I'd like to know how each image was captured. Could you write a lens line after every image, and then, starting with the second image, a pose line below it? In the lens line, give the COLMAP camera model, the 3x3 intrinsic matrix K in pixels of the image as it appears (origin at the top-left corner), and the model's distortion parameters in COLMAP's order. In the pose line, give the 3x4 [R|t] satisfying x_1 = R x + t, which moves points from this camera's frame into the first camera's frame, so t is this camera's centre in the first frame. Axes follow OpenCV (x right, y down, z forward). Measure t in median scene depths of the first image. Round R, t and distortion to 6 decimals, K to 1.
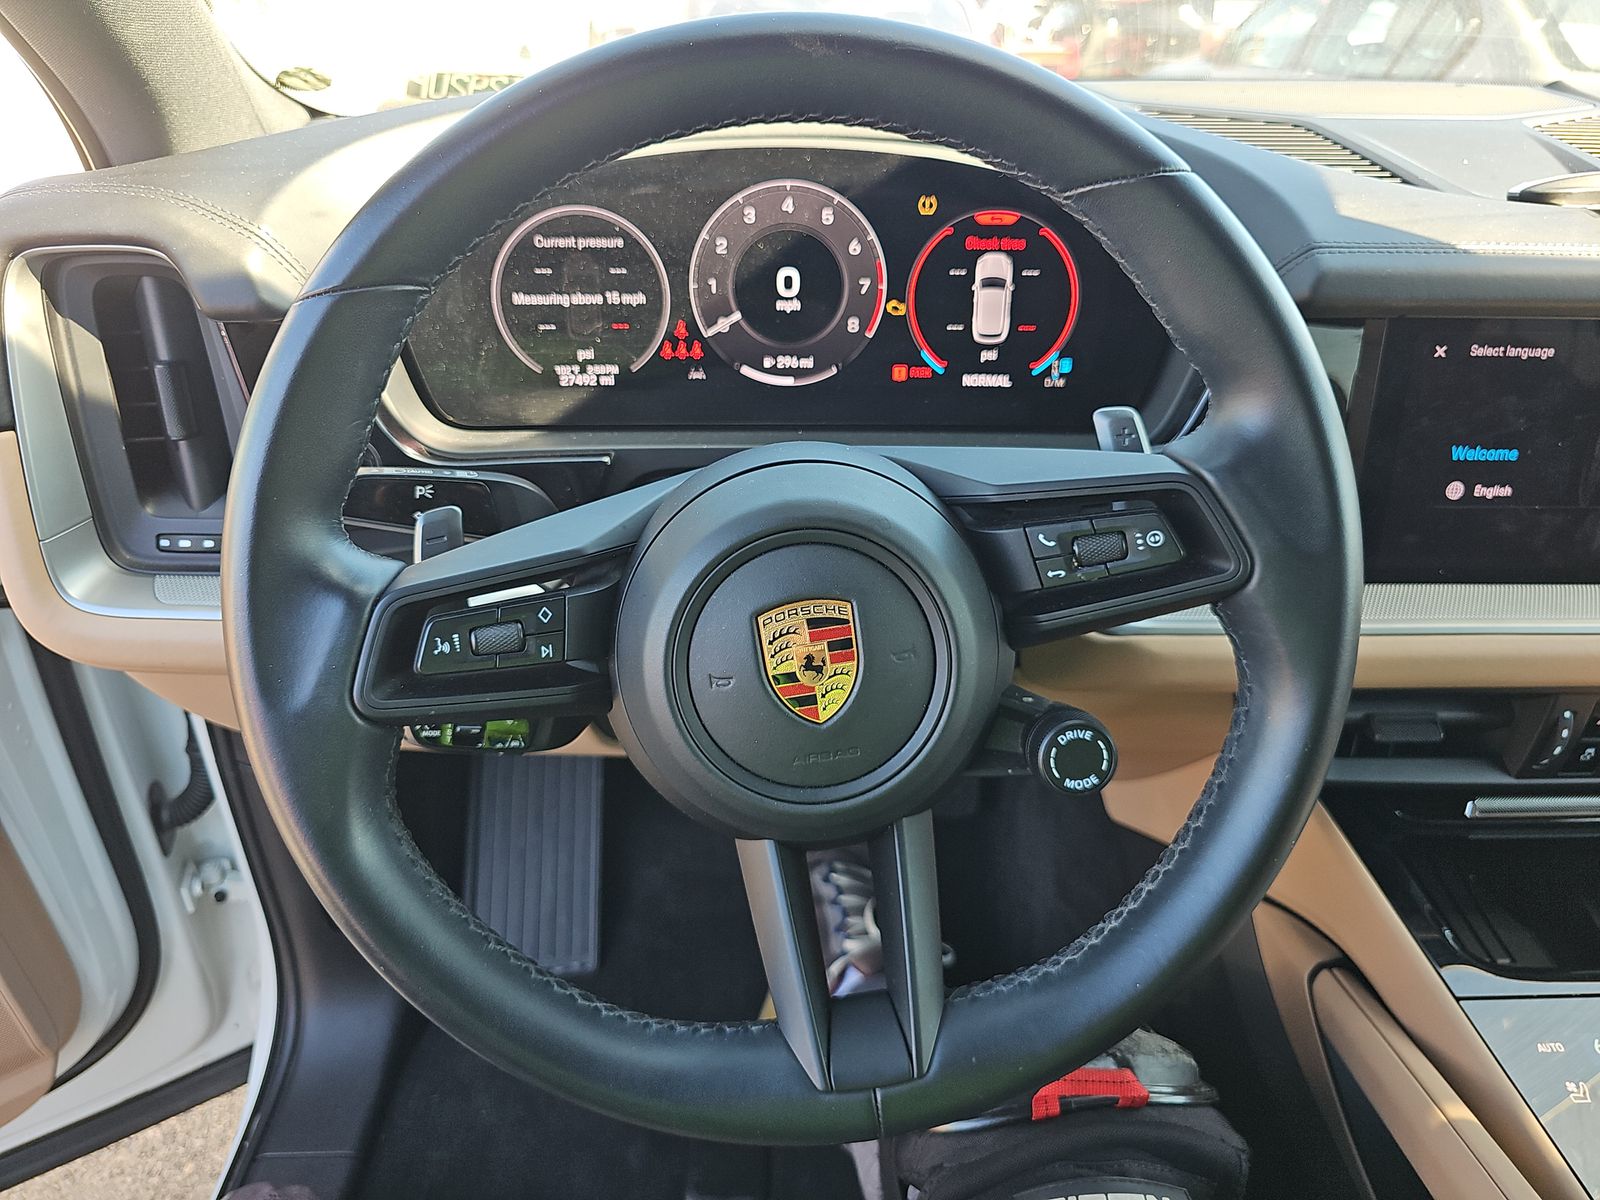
lens RADIAL K [[1079.8, 0, 818.6], [0, 1079.8, 594.2], [0, 0, 1]] dist [0.037646, -0.068110]
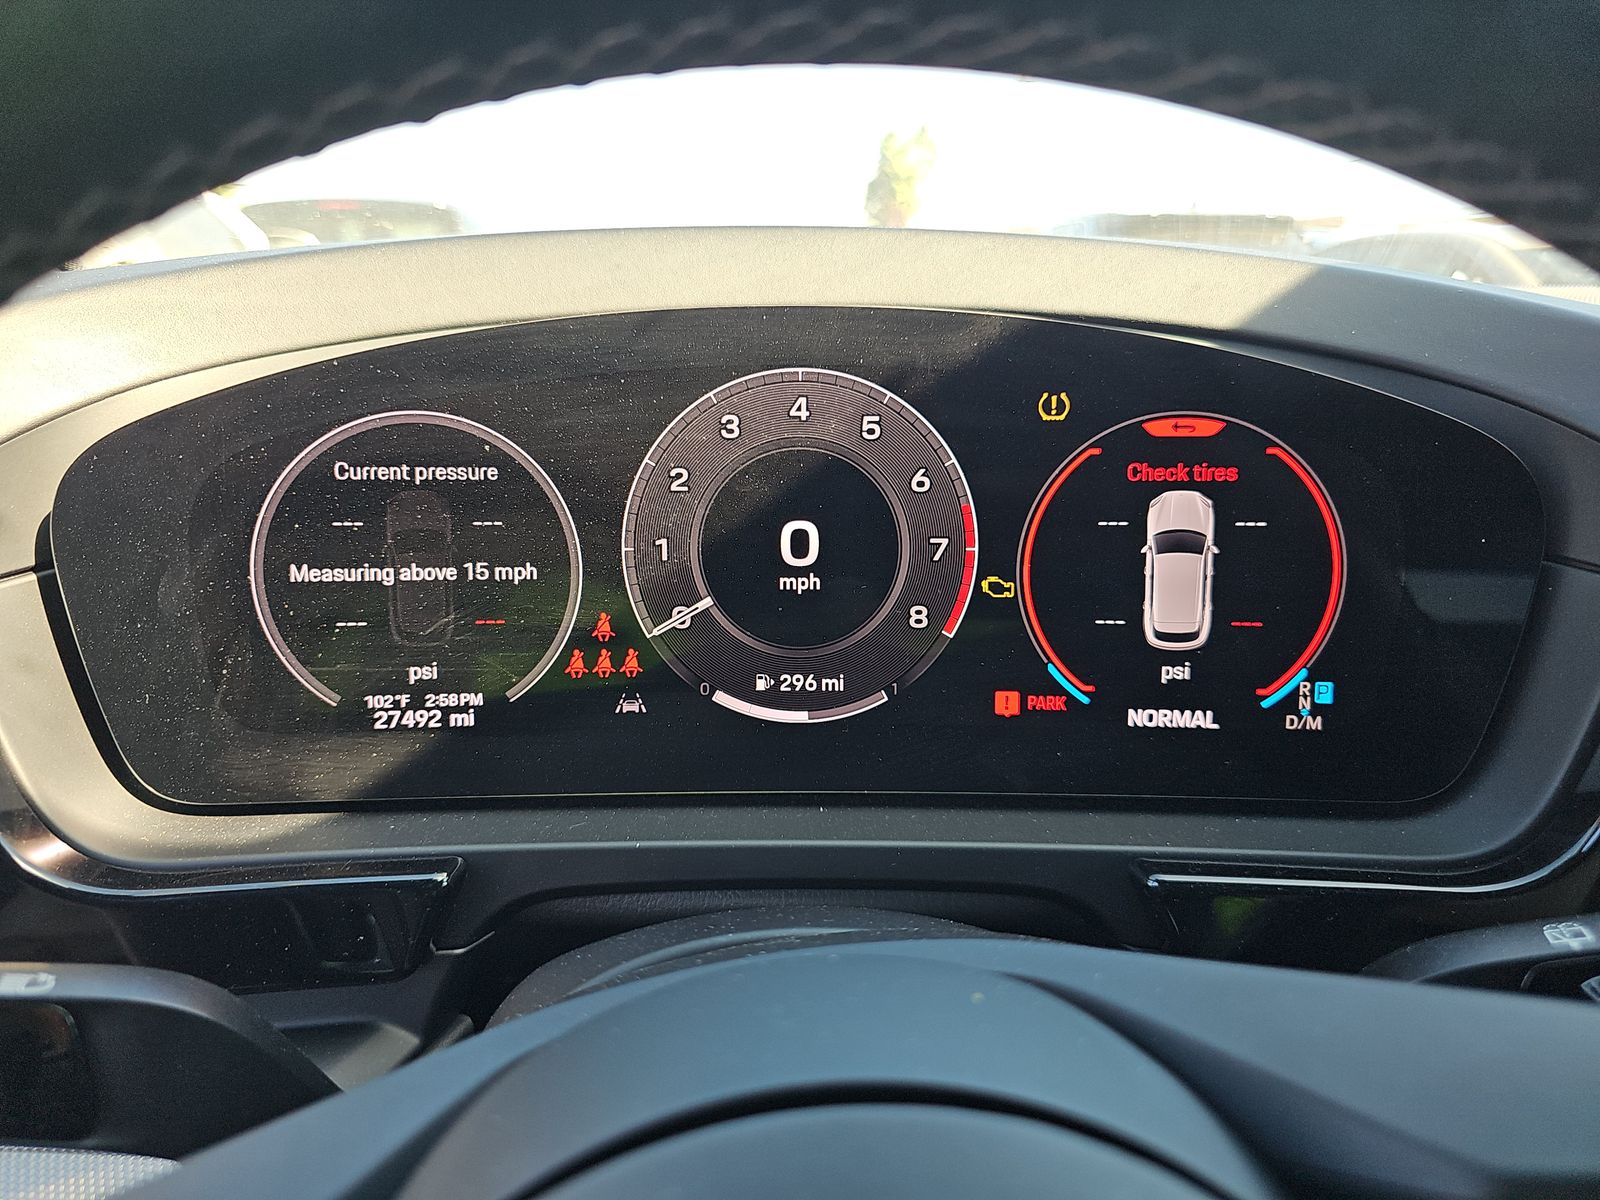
lens RADIAL K [[920.7, 0, 800.0], [0, 920.7, 600.0], [0, 0, 1]] dist [0.029588, -0.065586]
pose [[0.999627, -0.002262, -0.027216, -0.015522], [-0.004138, 0.972514, -0.232808, -0.151701], [0.026995, 0.232834, 0.972142, 0.555629]]
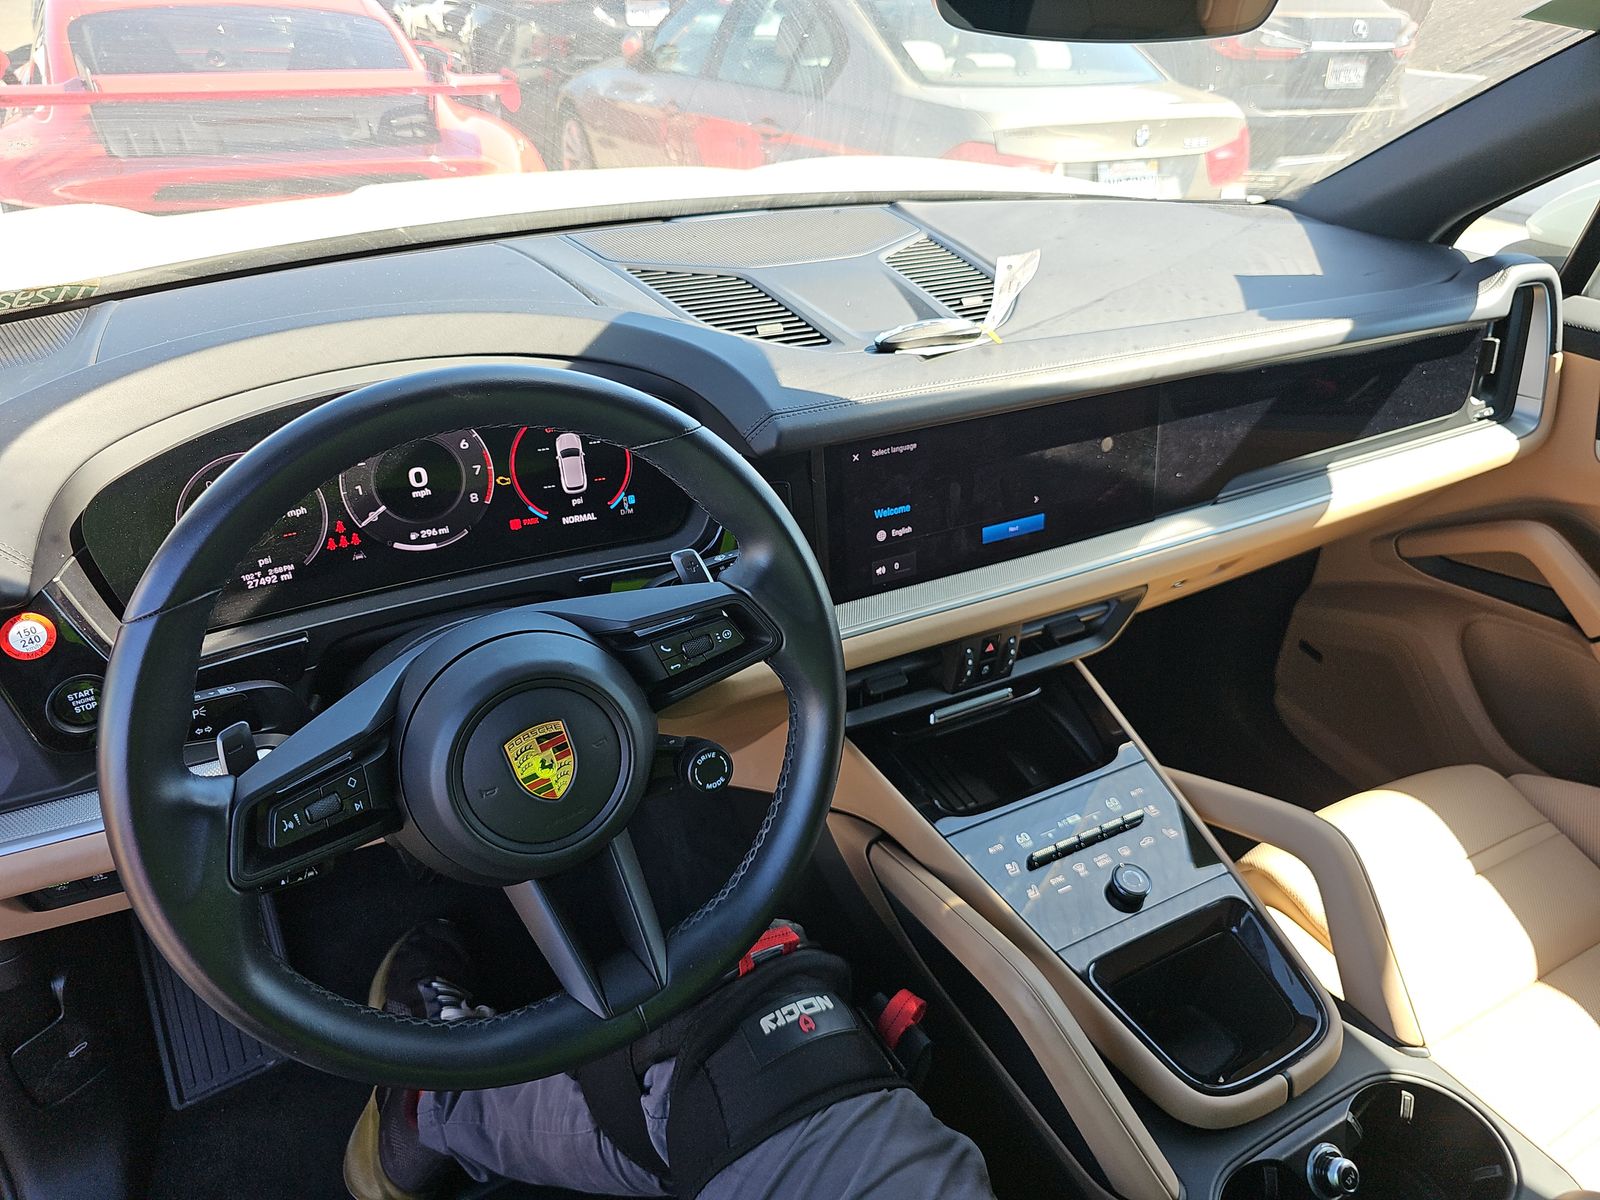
lens RADIAL K [[1079.8, 0, 818.6], [0, 1079.8, 594.2], [0, 0, 1]] dist [0.037646, -0.068110]
pose [[0.889649, -0.219804, 0.400263, -0.156726], [0.207406, 0.975403, 0.074648, -0.145774], [-0.406826, 0.016606, 0.913355, -0.420932]]
